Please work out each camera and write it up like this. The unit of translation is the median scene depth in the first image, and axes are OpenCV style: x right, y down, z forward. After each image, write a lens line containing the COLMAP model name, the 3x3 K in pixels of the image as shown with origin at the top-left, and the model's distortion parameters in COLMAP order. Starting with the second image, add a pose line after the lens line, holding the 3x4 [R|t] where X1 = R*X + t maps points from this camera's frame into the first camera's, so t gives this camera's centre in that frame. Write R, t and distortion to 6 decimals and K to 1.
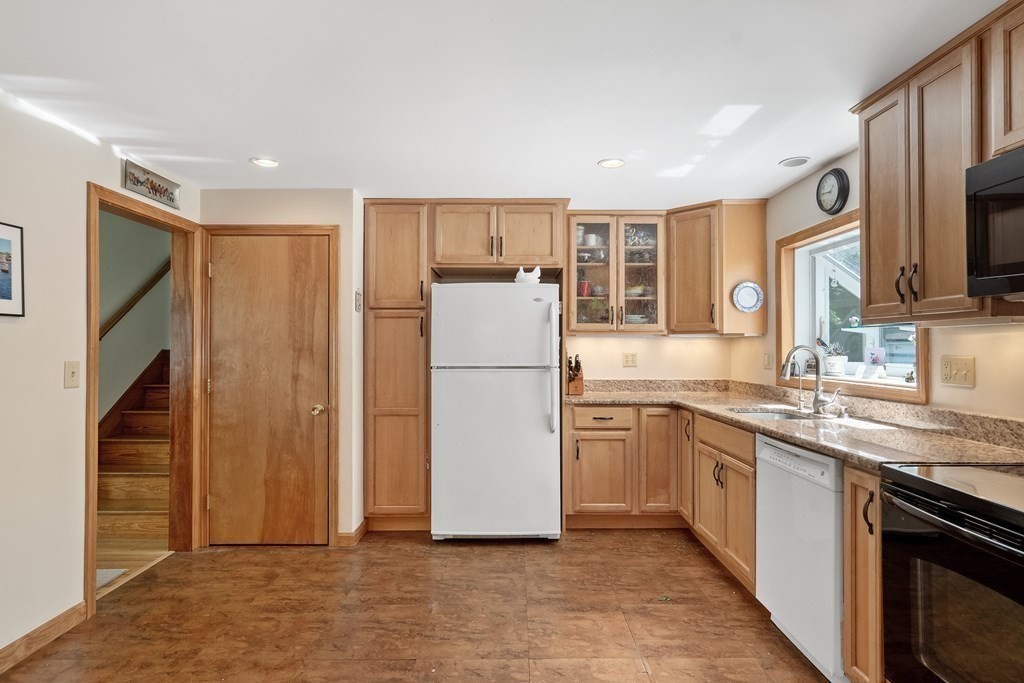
lens RADIAL K [[534.3, 0, 518.0], [0, 534.3, 335.9], [0, 0, 1]] dist [0.001278, 0.002953]
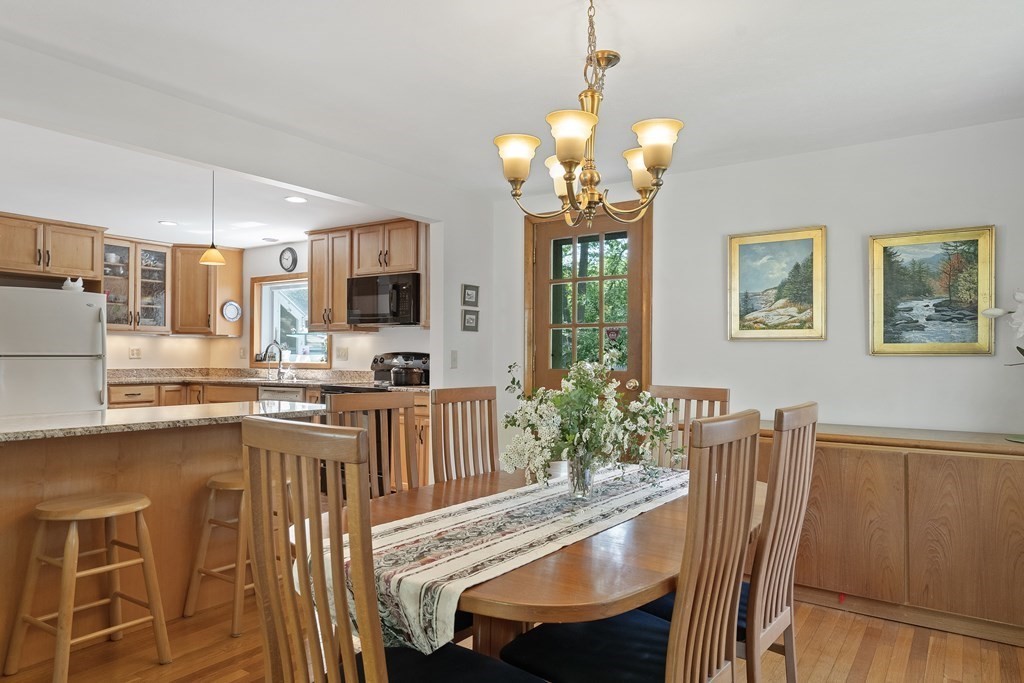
lens RADIAL K [[658.3, 0, 510.5], [0, 658.3, 359.9], [0, 0, 1]] dist [-0.001442, 0.006458]
pose [[0.572885, -0.000442, 0.819636, -0.691773], [-0.021539, 0.999646, 0.015594, 0.020408], [-0.819353, -0.026588, 0.572672, -0.777433]]
